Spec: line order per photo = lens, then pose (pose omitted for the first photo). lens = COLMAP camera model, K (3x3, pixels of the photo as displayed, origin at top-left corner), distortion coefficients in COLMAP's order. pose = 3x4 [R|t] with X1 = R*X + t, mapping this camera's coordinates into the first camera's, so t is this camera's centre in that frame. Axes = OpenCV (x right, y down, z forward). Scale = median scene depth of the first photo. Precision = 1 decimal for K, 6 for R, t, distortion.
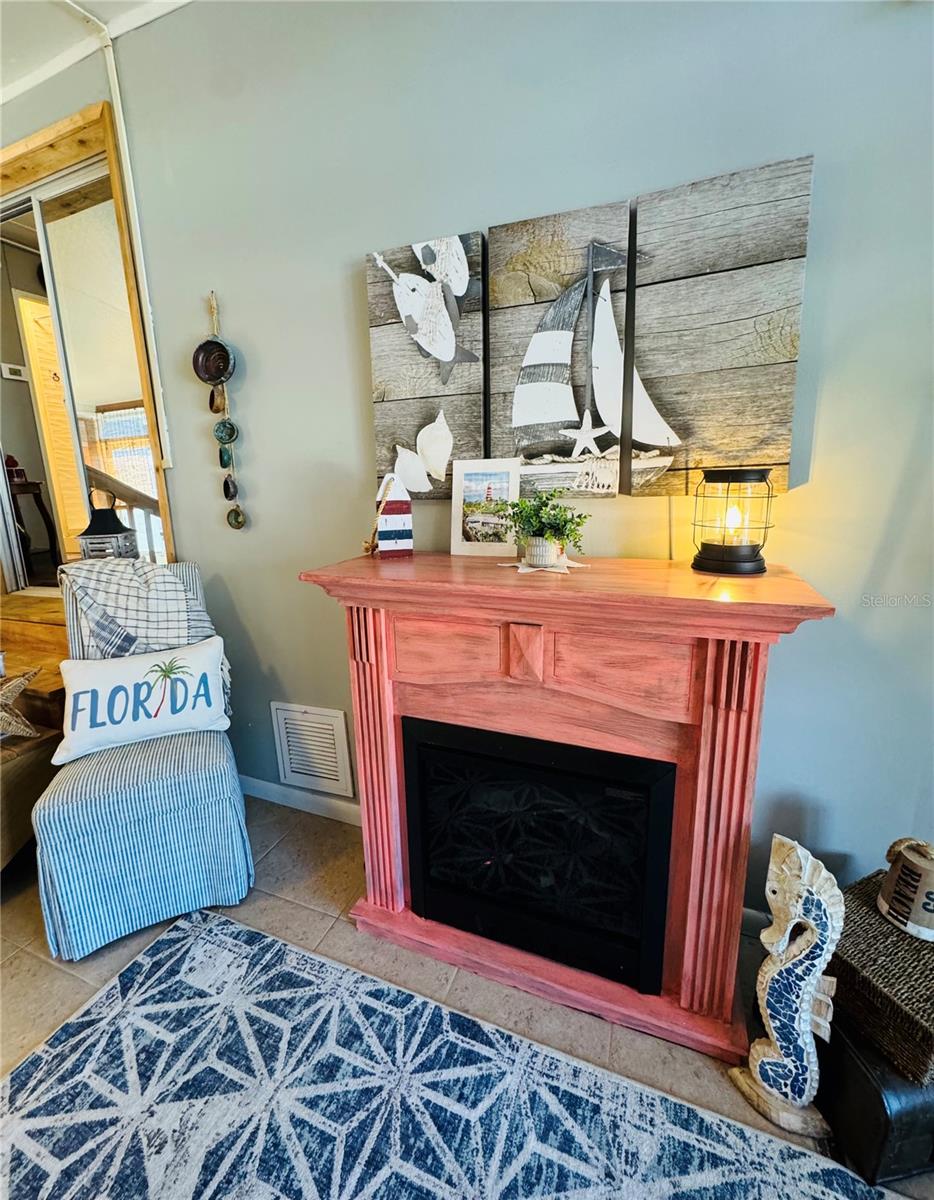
lens RADIAL K [[503.0, 0, 477.4], [0, 503.0, 577.2], [0, 0, 1]] dist [-0.004863, 0.000464]
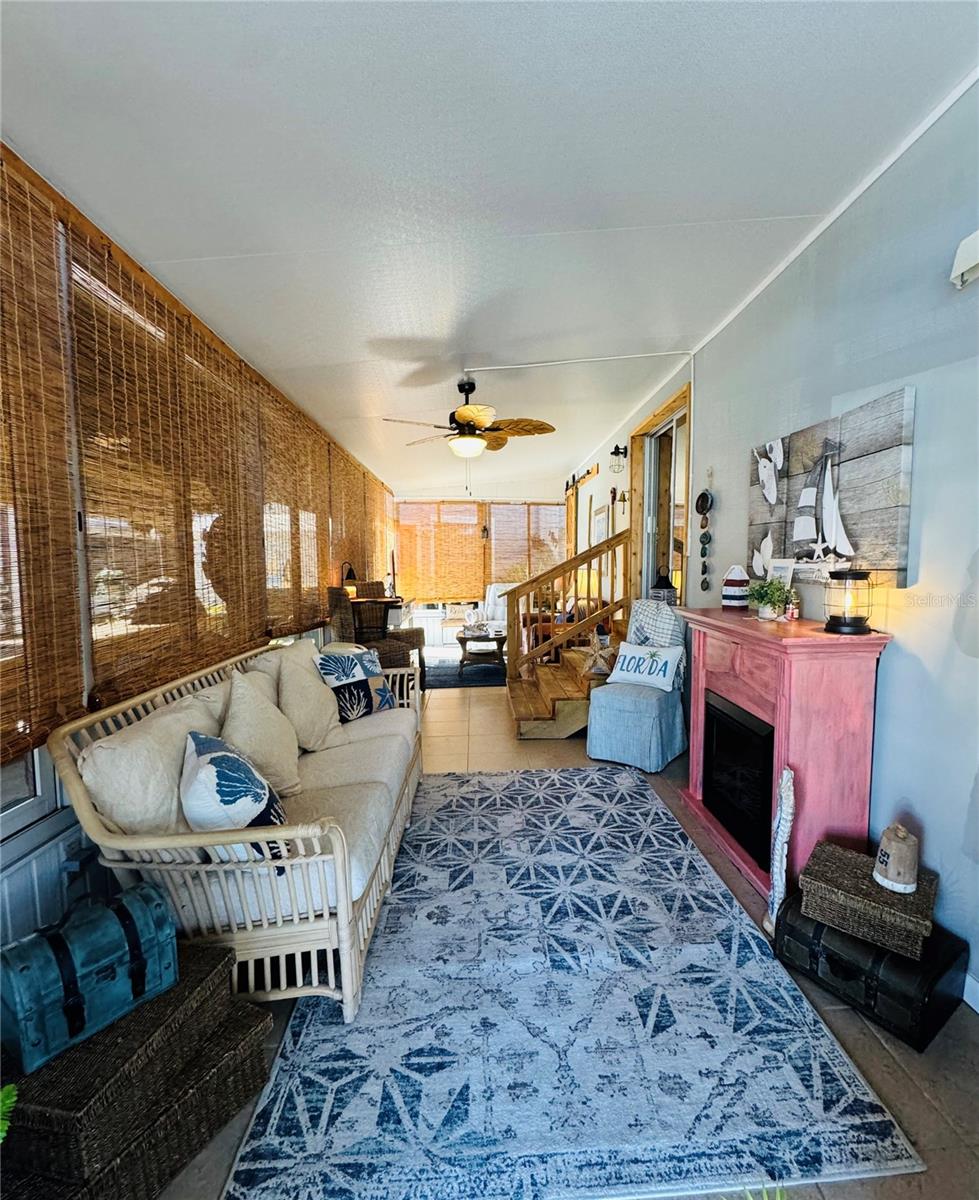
lens RADIAL K [[562.8, 0, 501.0], [0, 562.8, 604.1], [0, 0, 1]] dist [-0.001489, -0.000007]
pose [[0.407096, 0.098601, -0.908048, 1.543262], [-0.182829, 0.982833, 0.024756, 0.049188], [0.894900, 0.155940, 0.418134, -0.707874]]
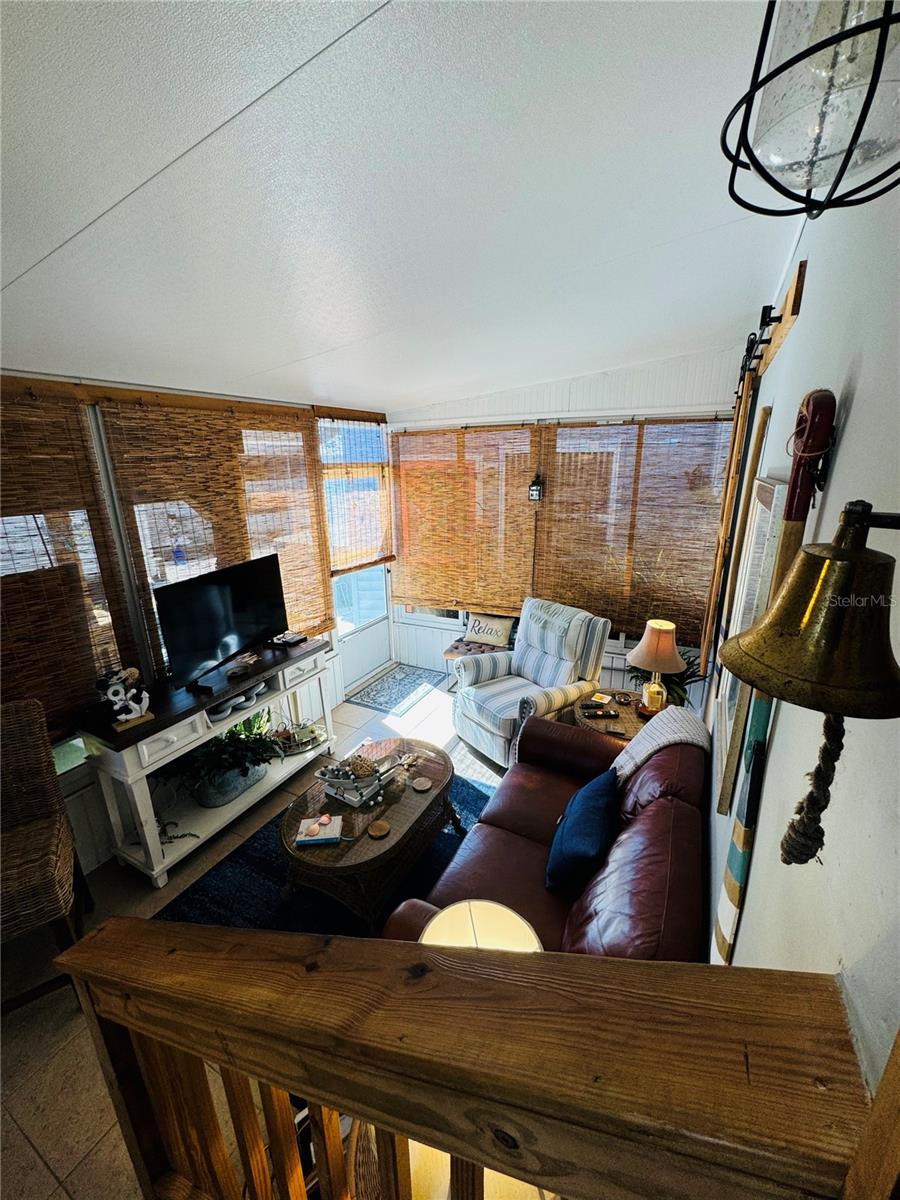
lens RADIAL K [[481.0, 0, 448.6], [0, 481.0, 605.7], [0, 0, 1]] dist [-0.002831, 0.000309]
pose [[-0.127597, 0.326096, -0.936686, -1.943044], [-0.157467, 0.925766, 0.343745, -0.899843], [0.979246, 0.191358, -0.066775, 1.736758]]
